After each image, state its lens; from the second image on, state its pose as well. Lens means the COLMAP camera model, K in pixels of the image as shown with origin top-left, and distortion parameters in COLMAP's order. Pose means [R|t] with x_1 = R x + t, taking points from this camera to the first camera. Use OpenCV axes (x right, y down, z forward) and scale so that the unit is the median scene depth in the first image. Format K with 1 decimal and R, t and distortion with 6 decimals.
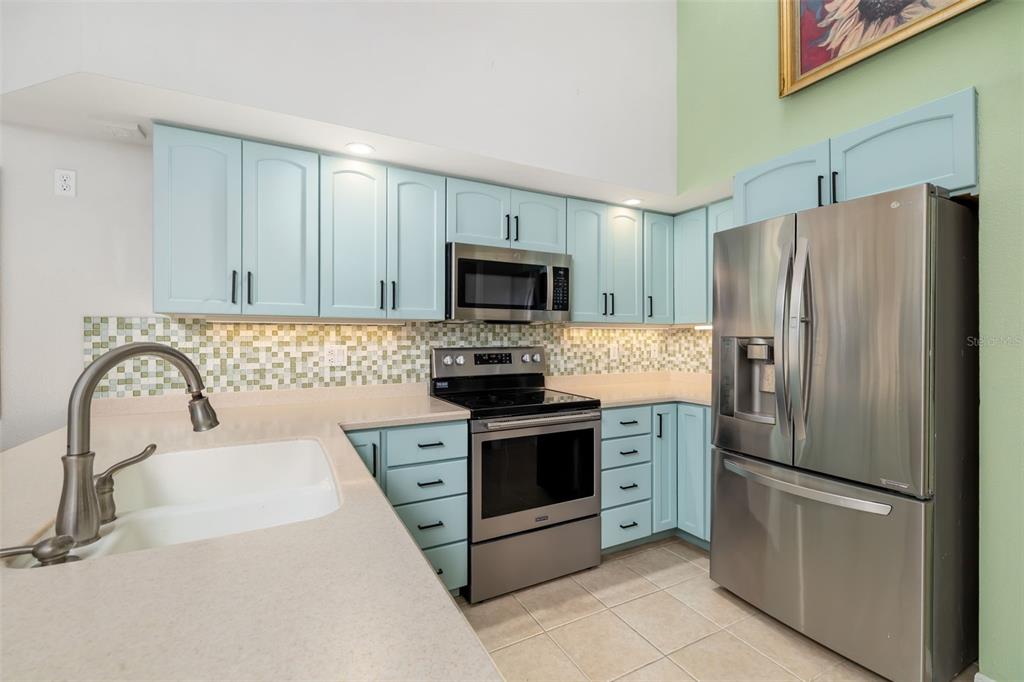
lens RADIAL K [[439.3, 0, 511.6], [0, 439.3, 339.5], [0, 0, 1]] dist [-0.002383, -0.000234]
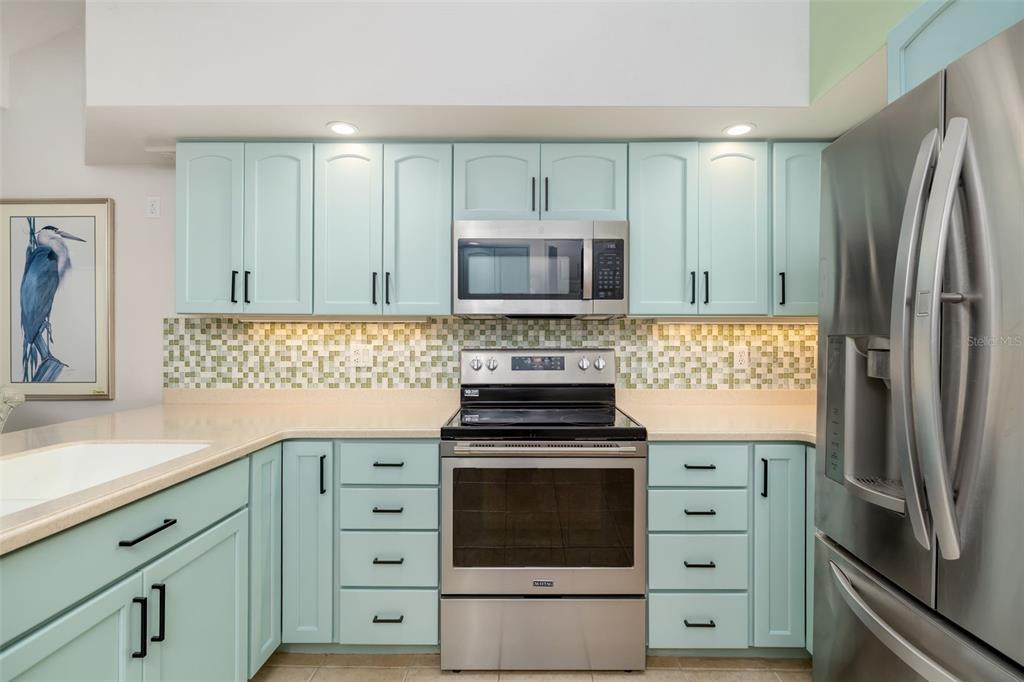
lens RADIAL K [[465.3, 0, 514.0], [0, 465.3, 340.2], [0, 0, 1]] dist [-0.005160, 0.000364]
pose [[0.883110, 0.003123, -0.469156, 0.354407], [-0.003702, 0.999993, -0.000311, 0.002717], [0.469151, 0.002012, 0.883115, 0.267441]]
